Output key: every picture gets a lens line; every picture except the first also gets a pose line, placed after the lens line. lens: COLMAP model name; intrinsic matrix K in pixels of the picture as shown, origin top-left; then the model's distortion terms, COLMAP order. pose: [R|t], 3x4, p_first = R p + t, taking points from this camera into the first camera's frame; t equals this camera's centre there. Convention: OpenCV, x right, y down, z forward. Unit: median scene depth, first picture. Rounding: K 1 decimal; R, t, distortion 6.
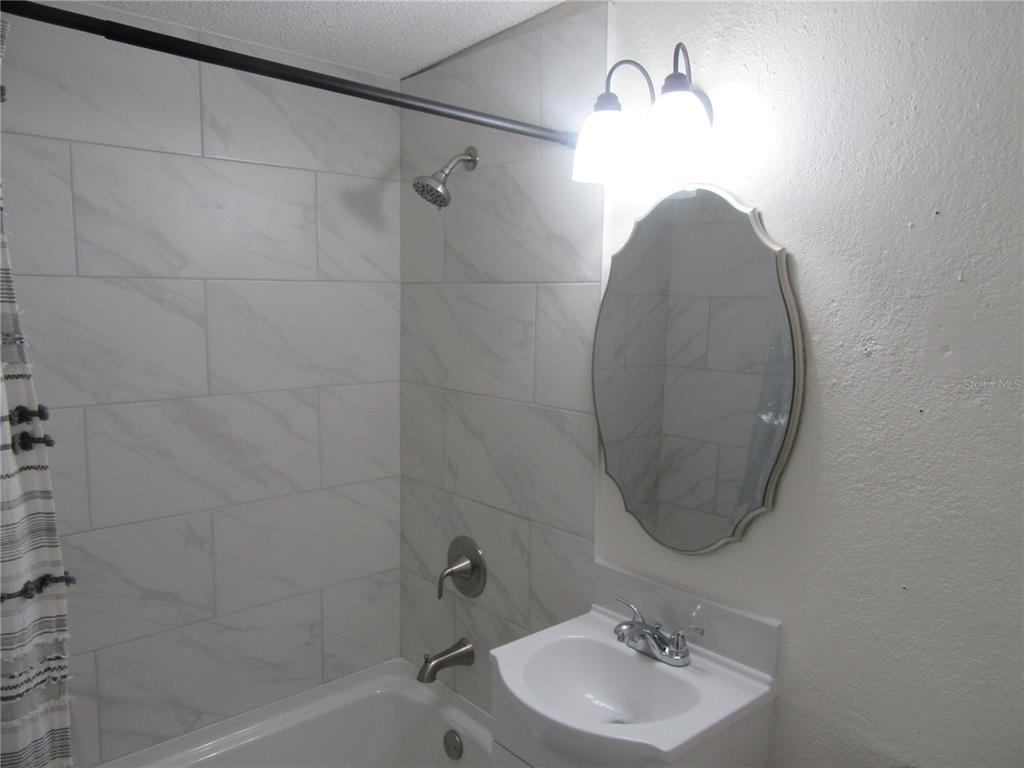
lens RADIAL K [[759.9, 0, 517.5], [0, 759.9, 383.1], [0, 0, 1]] dist [-0.017797, 0.019317]
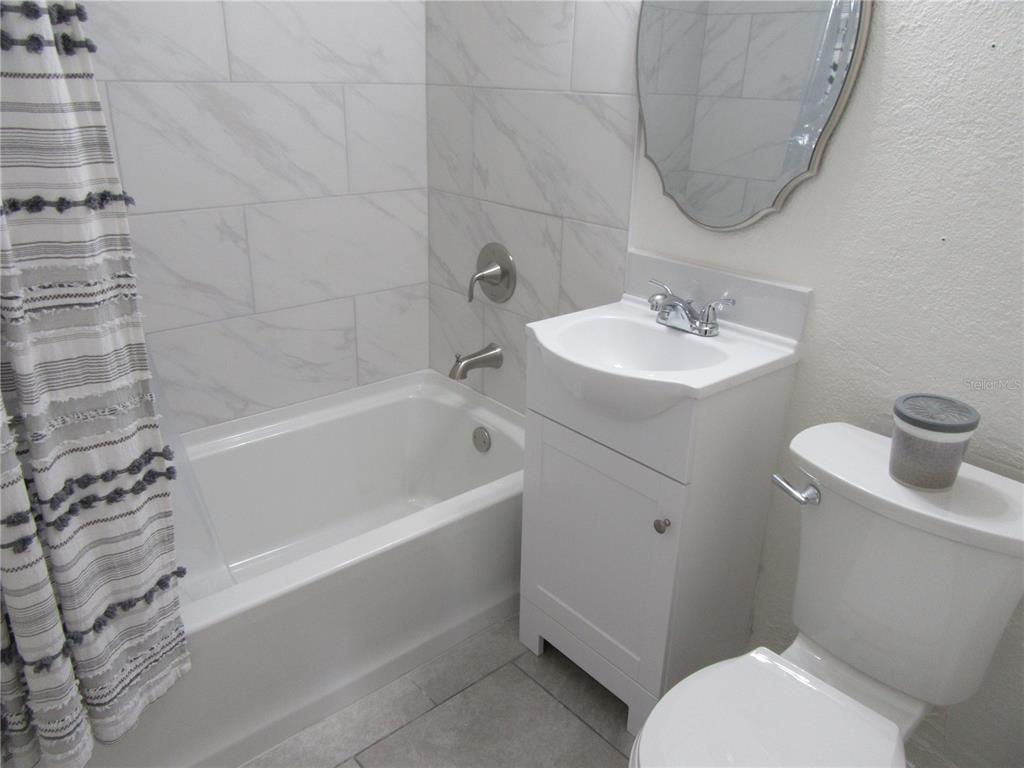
lens RADIAL K [[759.9, 0, 517.4], [0, 759.9, 385.2], [0, 0, 1]] dist [-0.017797, 0.019317]
pose [[0.999857, 0.016153, -0.005076, -0.036711], [-0.014198, 0.963207, 0.268385, 0.134199], [0.009224, -0.268274, 0.963298, -0.025708]]
